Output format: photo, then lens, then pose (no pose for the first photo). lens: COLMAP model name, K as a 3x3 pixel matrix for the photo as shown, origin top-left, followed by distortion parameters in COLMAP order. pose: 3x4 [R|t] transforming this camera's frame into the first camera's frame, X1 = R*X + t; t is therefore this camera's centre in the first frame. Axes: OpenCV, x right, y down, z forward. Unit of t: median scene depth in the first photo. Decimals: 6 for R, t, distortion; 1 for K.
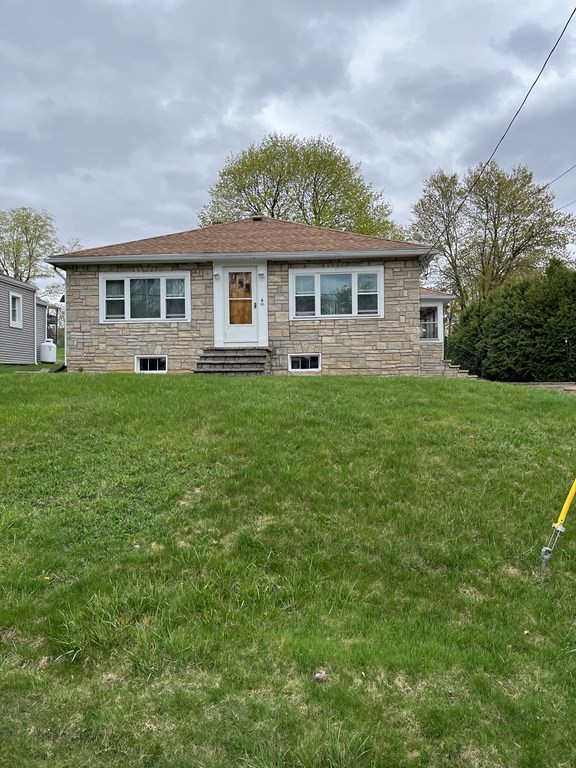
lens RADIAL K [[580.6, 0, 288.3], [0, 580.6, 386.5], [0, 0, 1]] dist [0.053831, -0.065955]
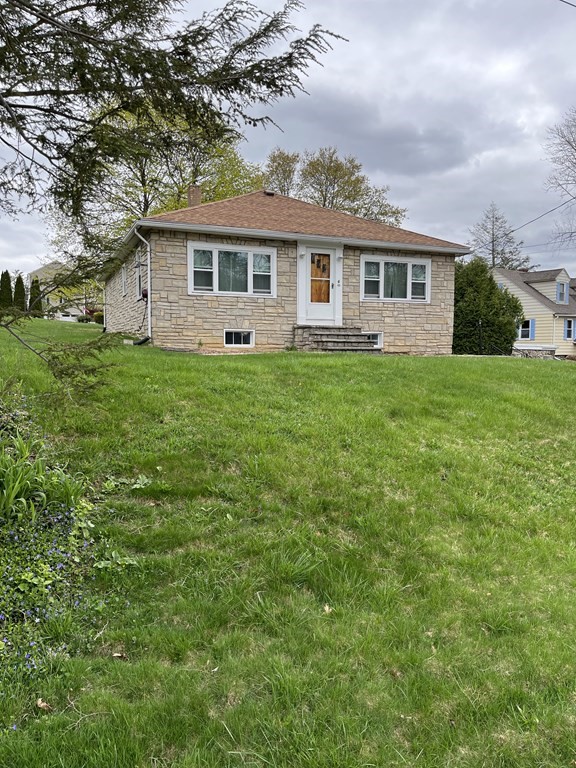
lens RADIAL K [[580.6, 0, 287.4], [0, 580.6, 381.5], [0, 0, 1]] dist [0.053831, -0.065955]
pose [[0.897767, -0.010756, 0.440339, -0.607600], [-0.017053, 0.998104, 0.059148, -0.024367], [-0.440140, -0.060610, 0.895881, 0.057946]]
